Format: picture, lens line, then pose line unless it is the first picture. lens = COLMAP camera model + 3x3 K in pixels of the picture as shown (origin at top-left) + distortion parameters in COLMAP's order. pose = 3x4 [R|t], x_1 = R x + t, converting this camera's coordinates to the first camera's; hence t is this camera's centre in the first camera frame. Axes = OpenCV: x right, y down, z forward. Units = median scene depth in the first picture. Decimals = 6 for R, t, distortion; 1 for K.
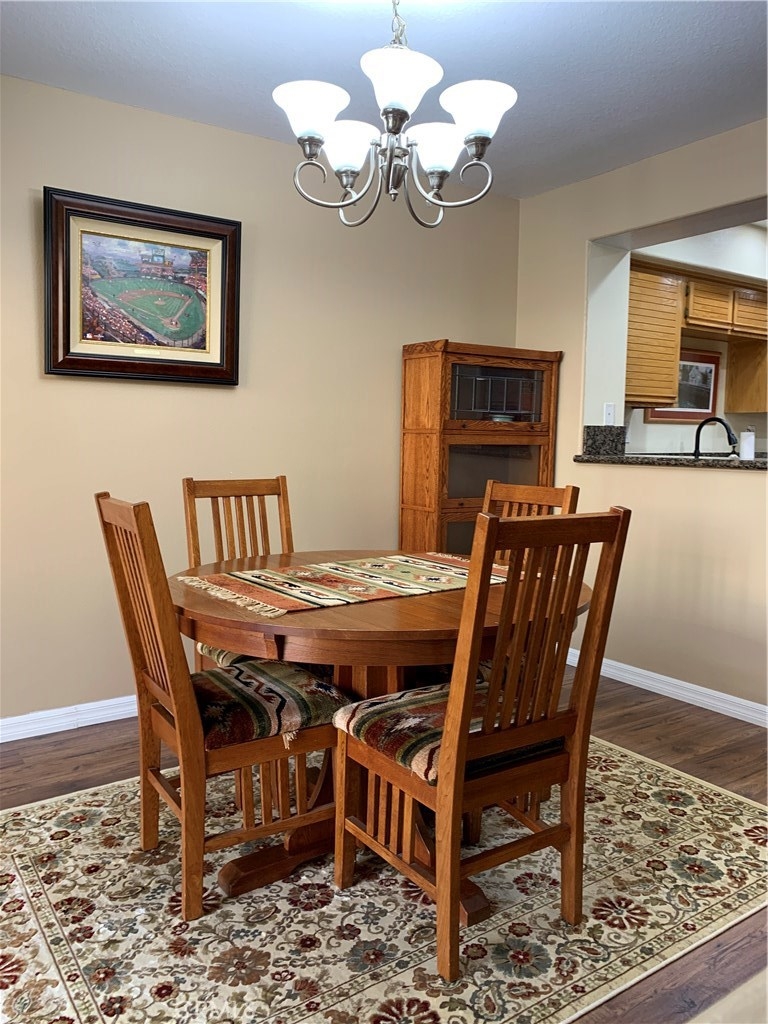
lens RADIAL K [[782.5, 0, 391.9], [0, 782.5, 503.5], [0, 0, 1]] dist [0.074856, -0.082788]
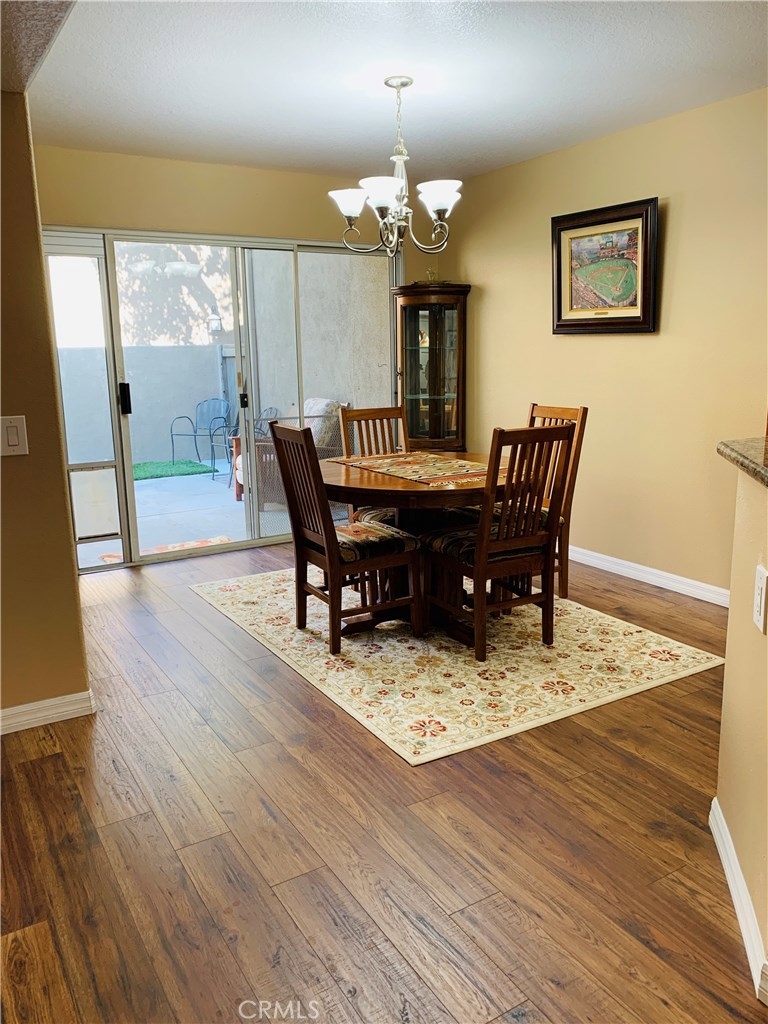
lens RADIAL K [[782.5, 0, 391.9], [0, 782.5, 503.5], [0, 0, 1]] dist [0.074856, -0.082788]
pose [[-0.048141, 0.195675, -0.979486, 1.208368], [-0.074048, 0.977226, 0.198863, -0.116283], [0.996092, 0.082102, -0.032556, 0.725621]]
